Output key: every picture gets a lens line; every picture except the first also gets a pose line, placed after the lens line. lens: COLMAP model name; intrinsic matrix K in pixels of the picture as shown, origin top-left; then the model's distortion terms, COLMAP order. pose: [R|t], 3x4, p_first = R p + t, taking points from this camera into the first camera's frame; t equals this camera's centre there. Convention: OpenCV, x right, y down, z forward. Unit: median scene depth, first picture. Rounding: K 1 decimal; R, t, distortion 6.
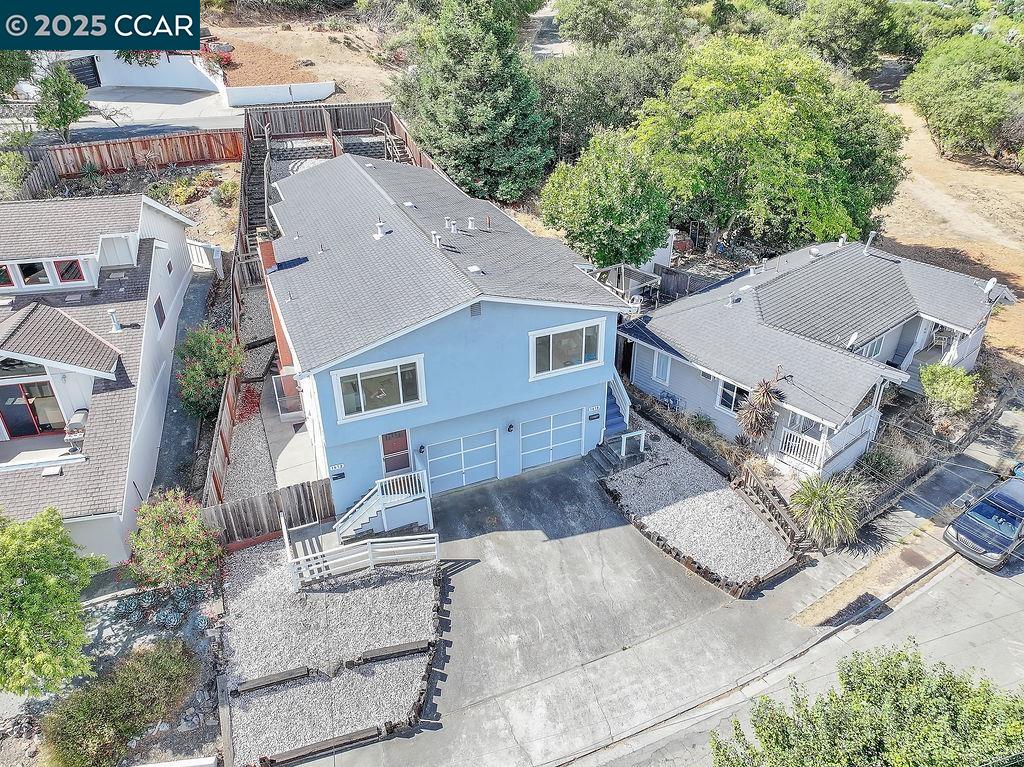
lens RADIAL K [[730.1, 0, 512.0], [0, 730.1, 383.5], [0, 0, 1]] dist [0.007079, 0.005372]
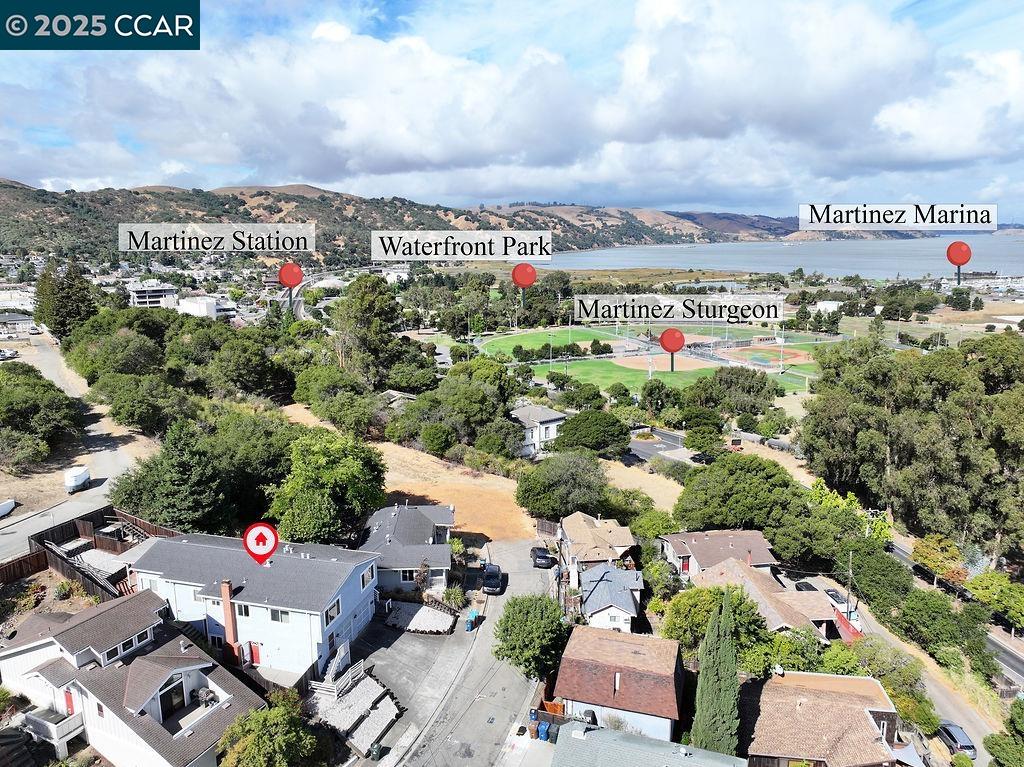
lens RADIAL K [[730.1, 0, 512.0], [0, 730.1, 383.5], [0, 0, 1]] dist [0.007079, 0.005372]
pose [[0.618912, -0.159536, 0.769088, -1.562290], [0.397674, 0.908031, -0.131664, -0.127539], [-0.677350, 0.387335, 0.625434, -1.327531]]
